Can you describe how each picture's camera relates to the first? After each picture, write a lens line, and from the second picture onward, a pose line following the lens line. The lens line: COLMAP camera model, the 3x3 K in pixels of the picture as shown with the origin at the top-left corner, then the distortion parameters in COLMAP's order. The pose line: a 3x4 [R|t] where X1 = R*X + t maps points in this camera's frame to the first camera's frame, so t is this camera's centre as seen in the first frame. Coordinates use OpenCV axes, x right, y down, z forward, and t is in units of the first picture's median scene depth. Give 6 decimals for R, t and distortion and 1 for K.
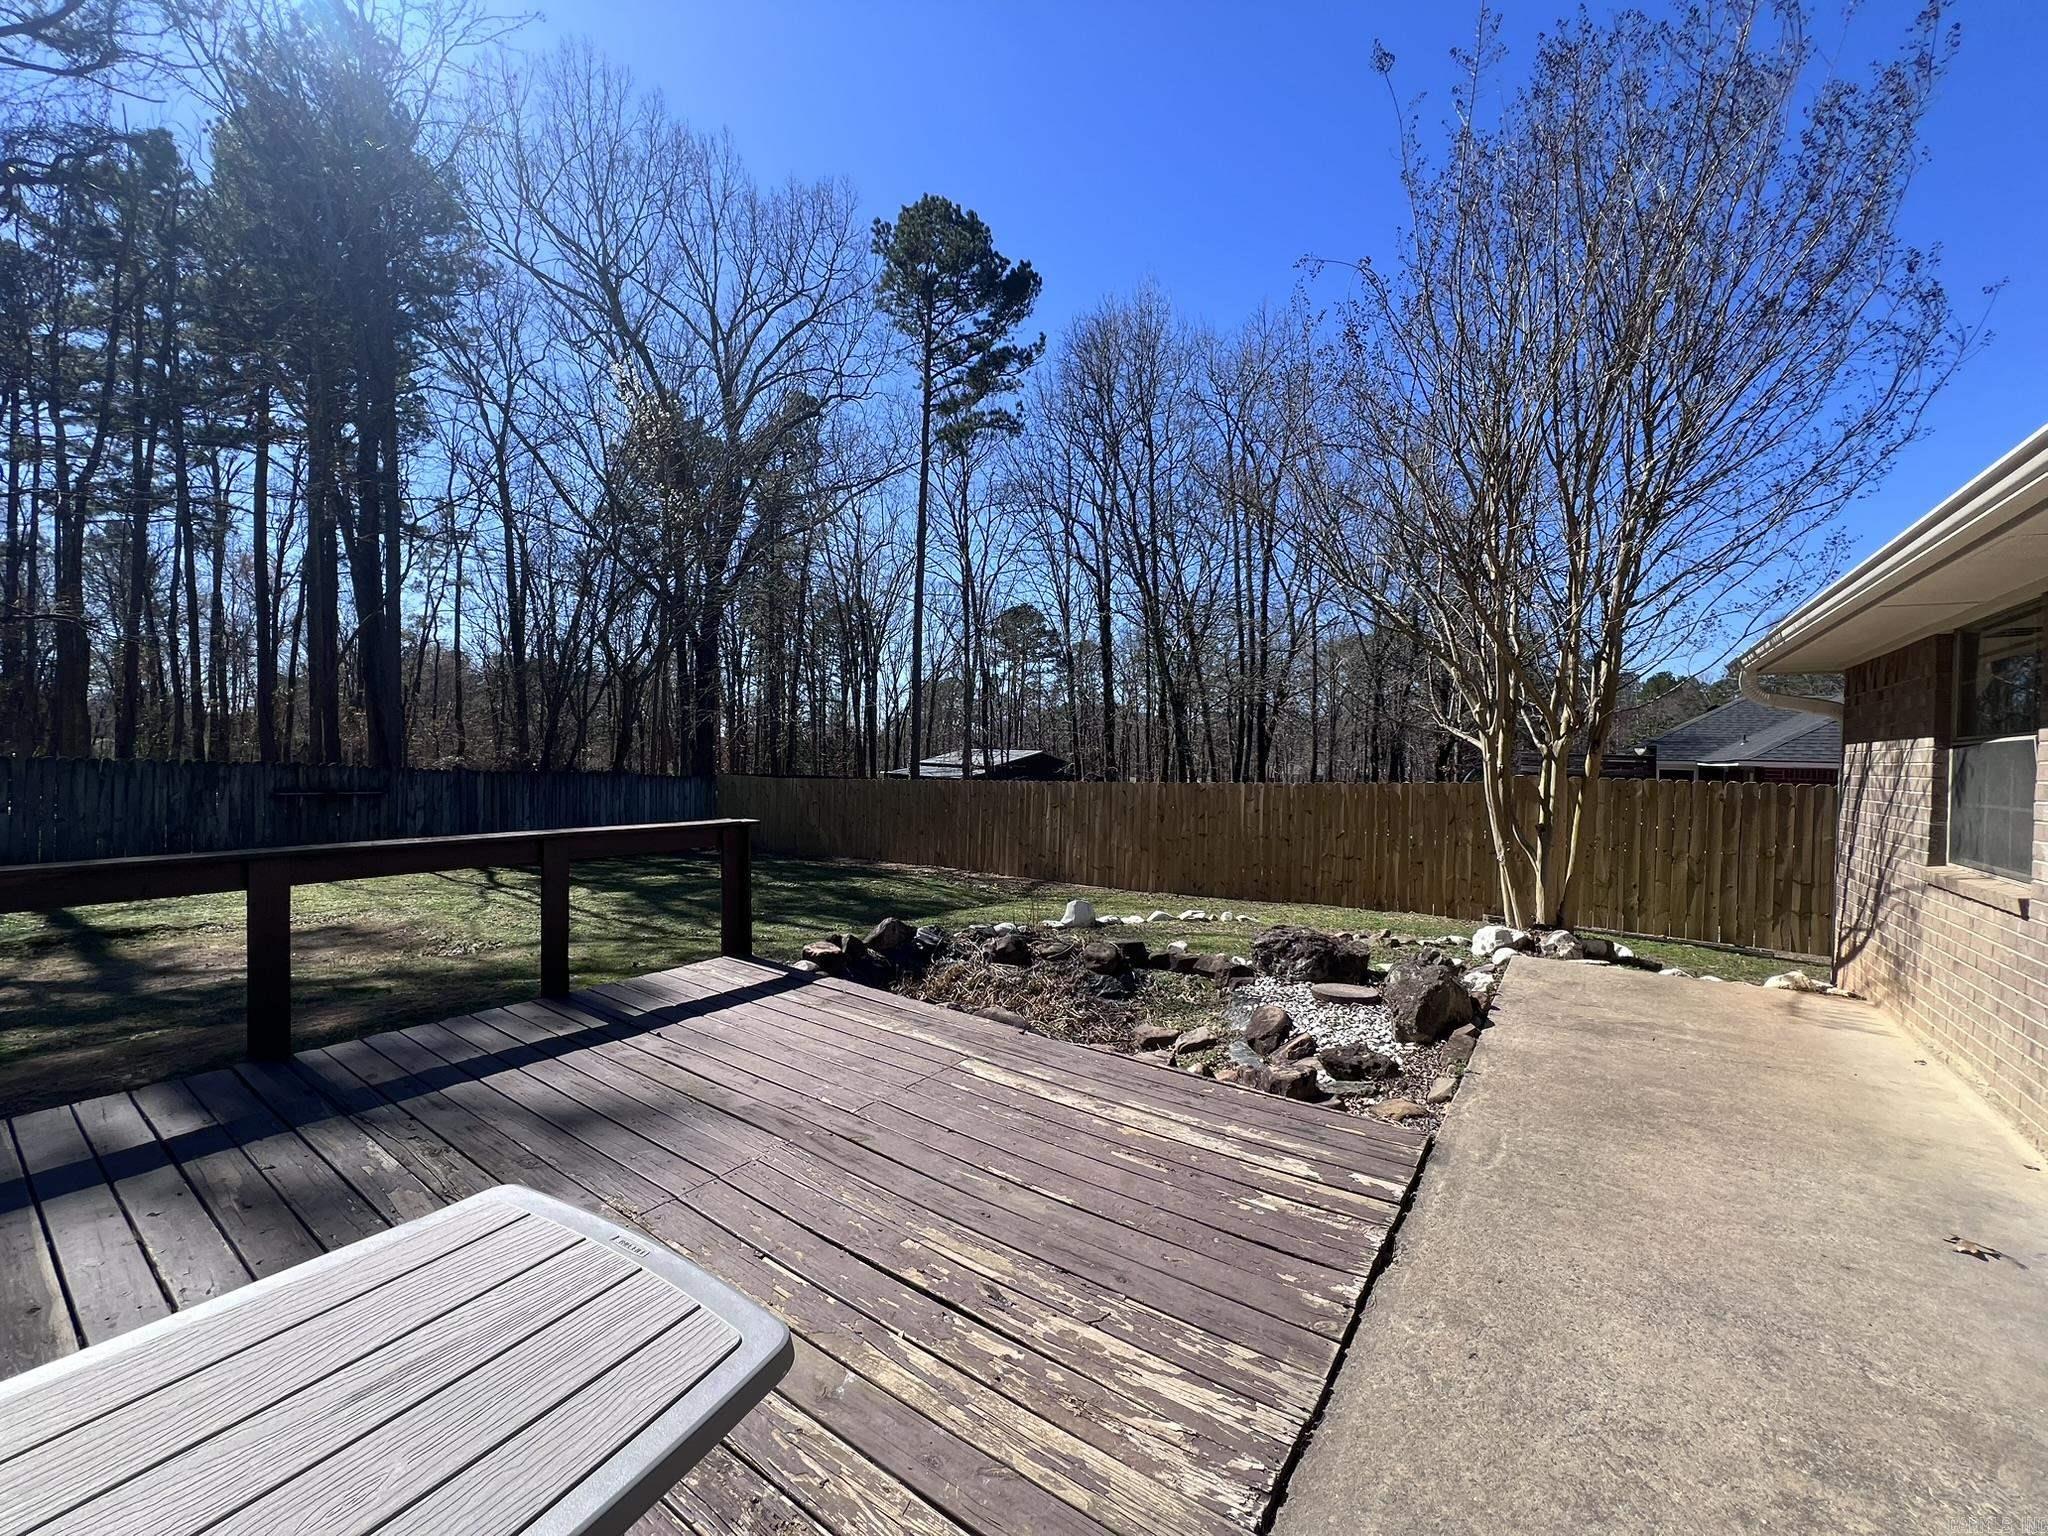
lens RADIAL K [[820.3, 0, 1017.4], [0, 820.3, 763.9], [0, 0, 1]] dist [-0.000065, -0.000143]
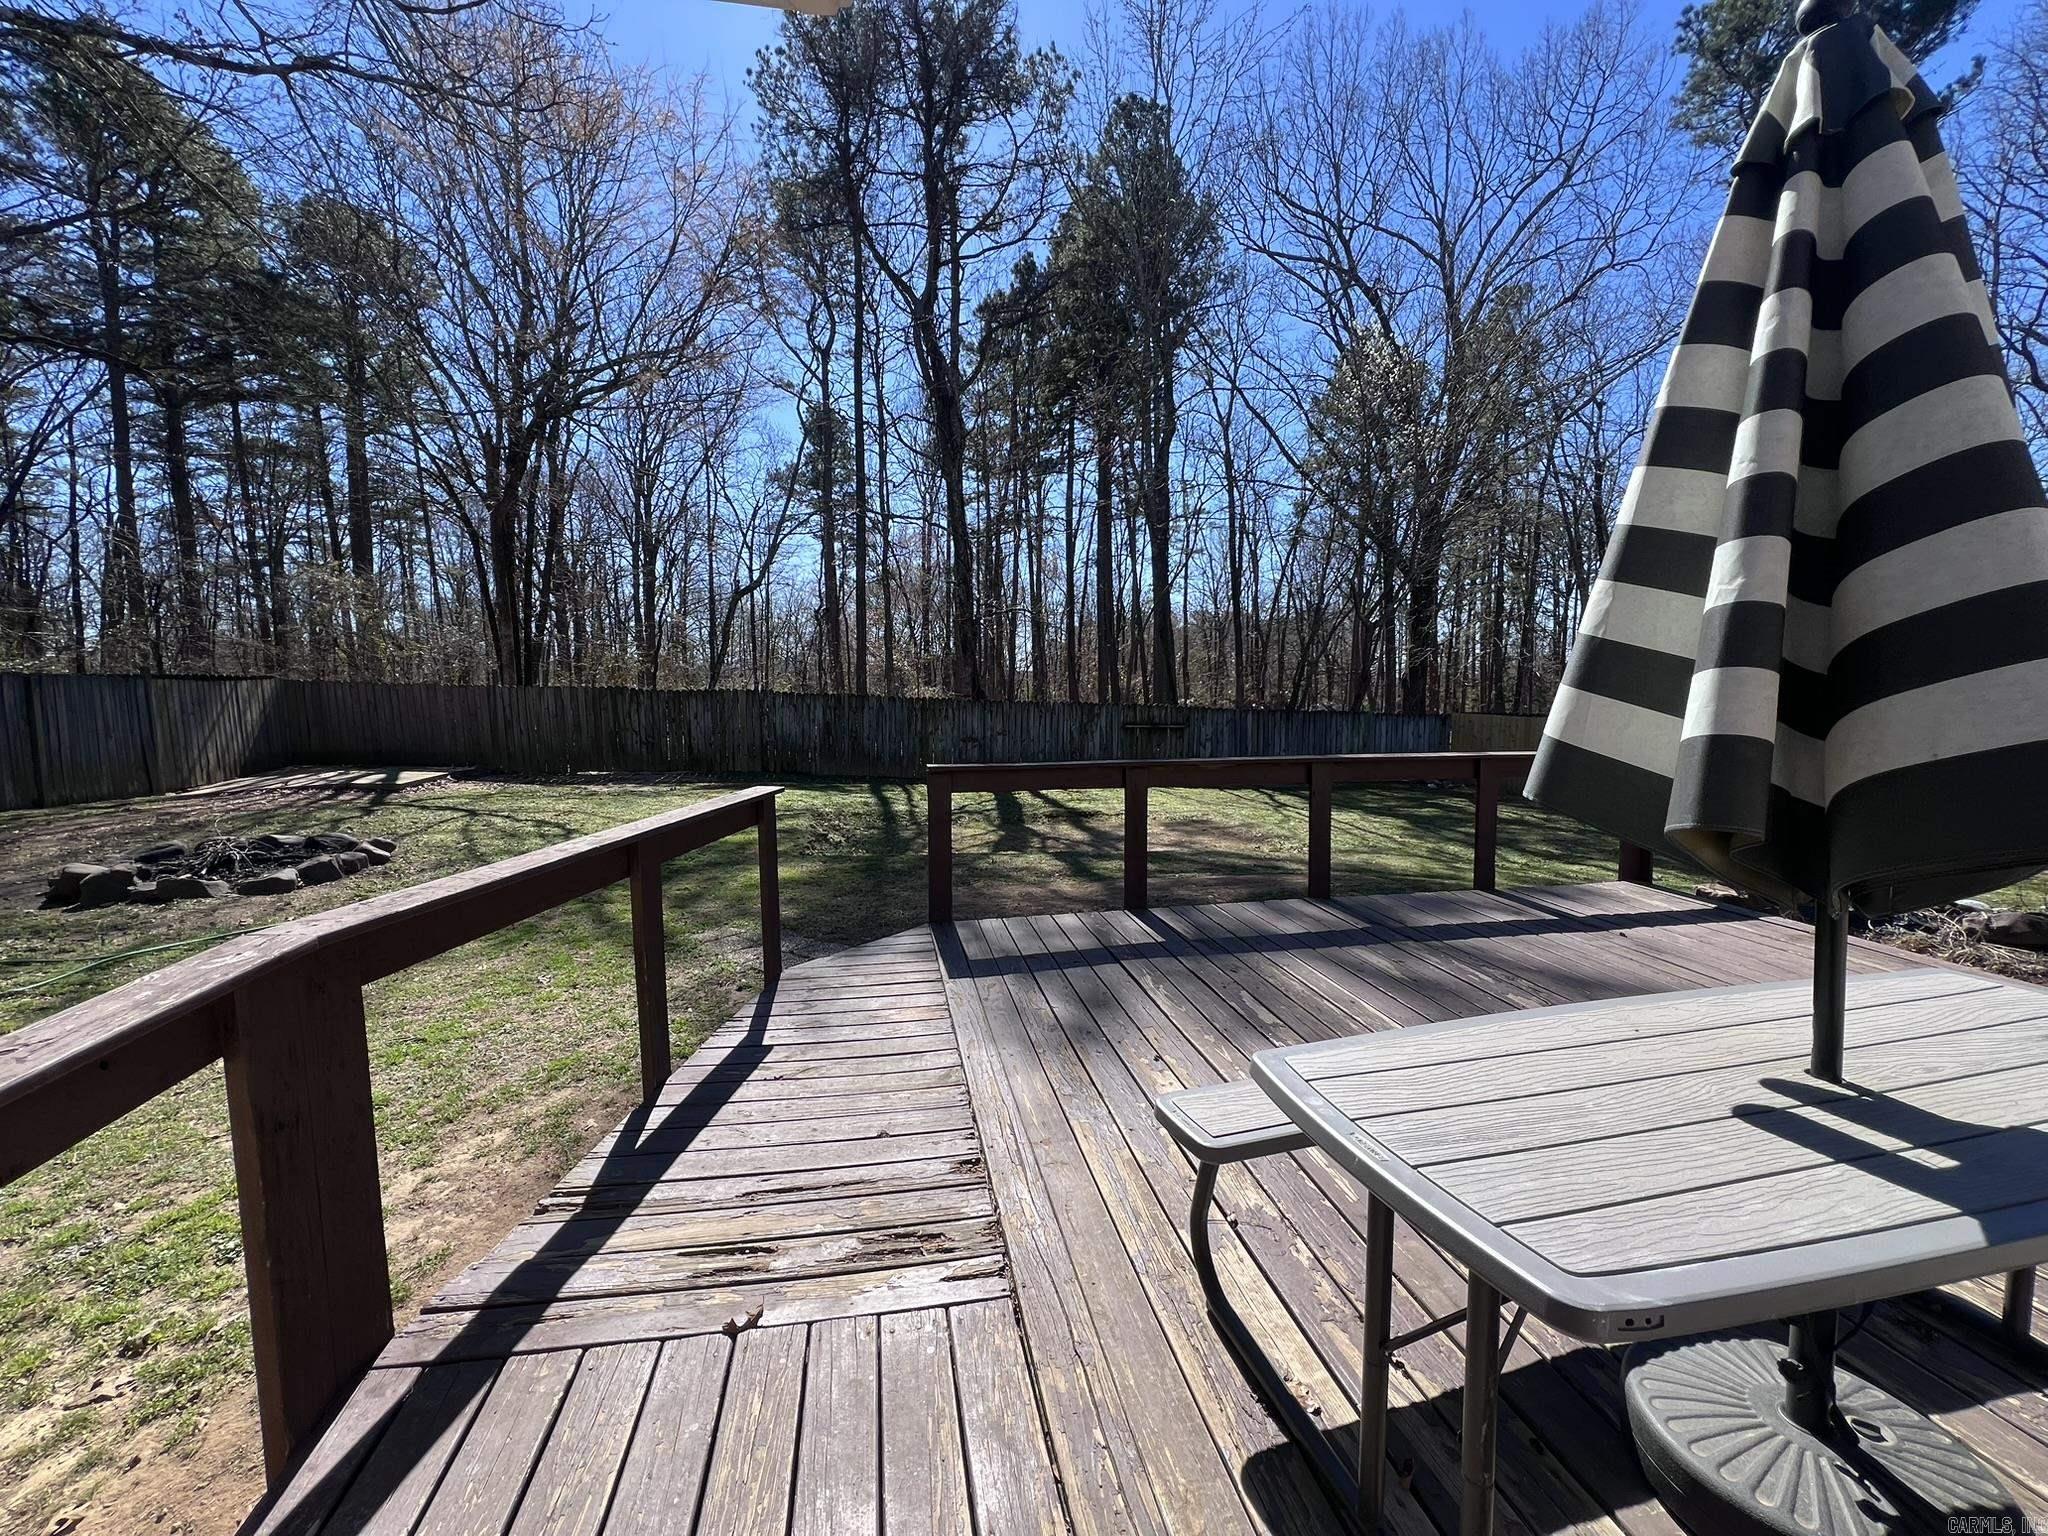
lens RADIAL K [[798.8, 0, 1012.9], [0, 798.8, 779.6], [0, 0, 1]] dist [0.000056, -0.000469]
pose [[0.713758, 0.068207, -0.697063, -0.110182], [-0.001457, 0.995389, 0.095906, 0.002564], [0.700391, -0.067438, 0.710567, -0.149529]]
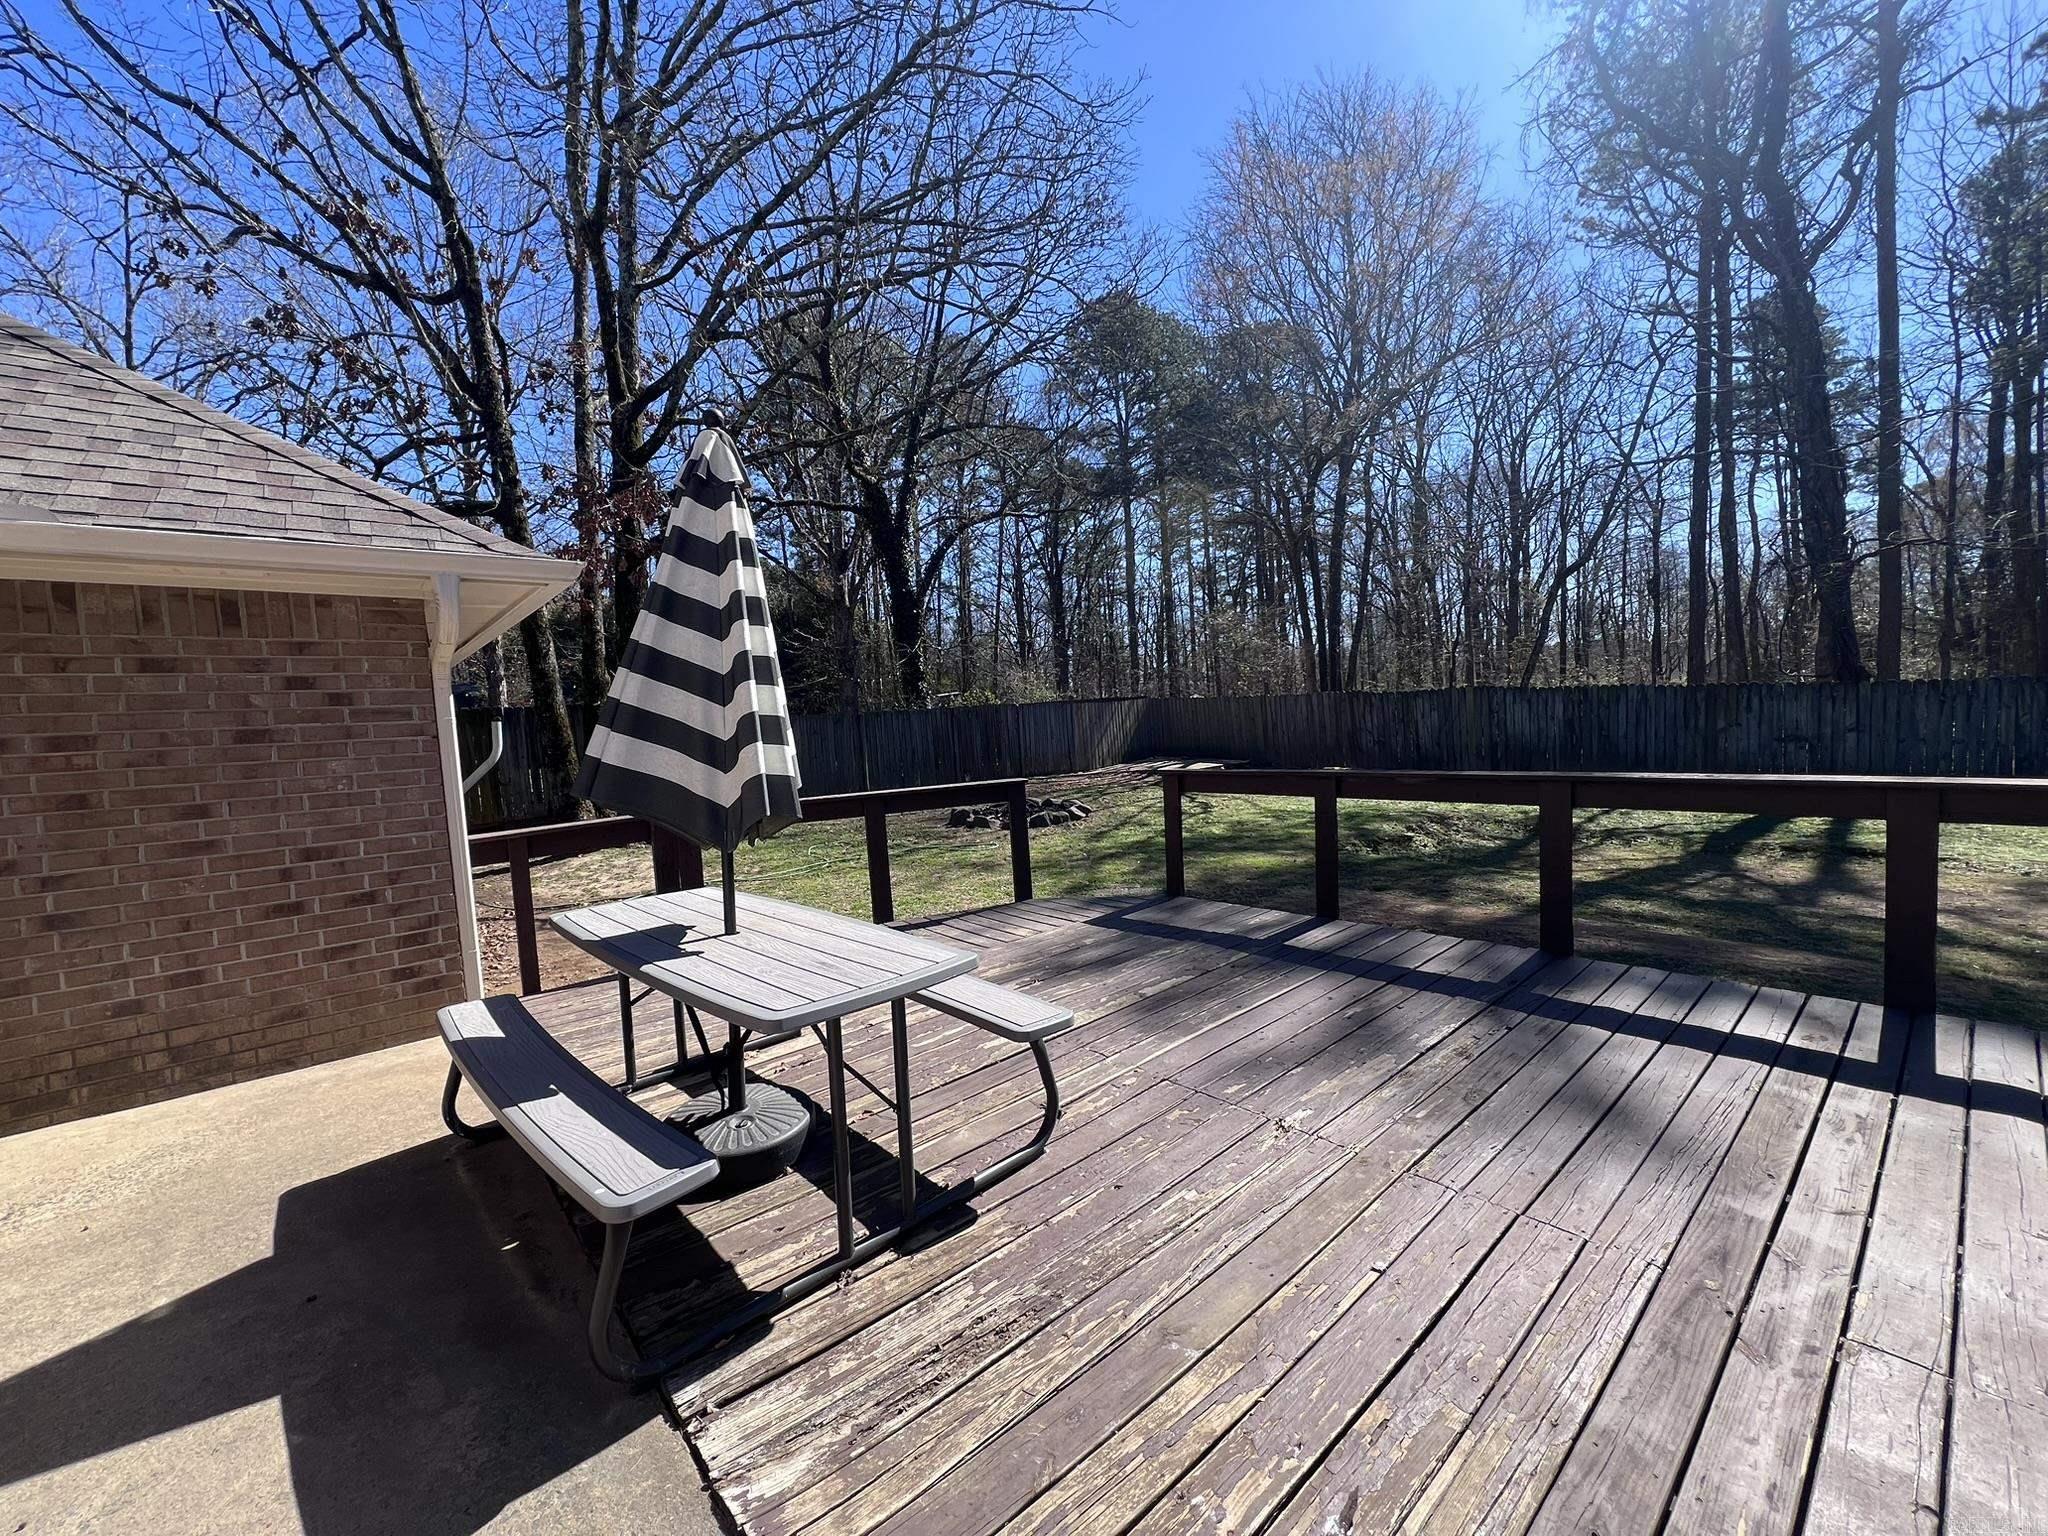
lens RADIAL K [[820.3, 0, 1017.4], [0, 820.3, 763.9], [0, 0, 1]] dist [-0.000065, -0.000143]
pose [[-0.228679, 0.064147, -0.971386, 0.138539], [0.033905, 0.997746, 0.057906, 0.000101], [0.972911, -0.019693, -0.230338, 0.196367]]
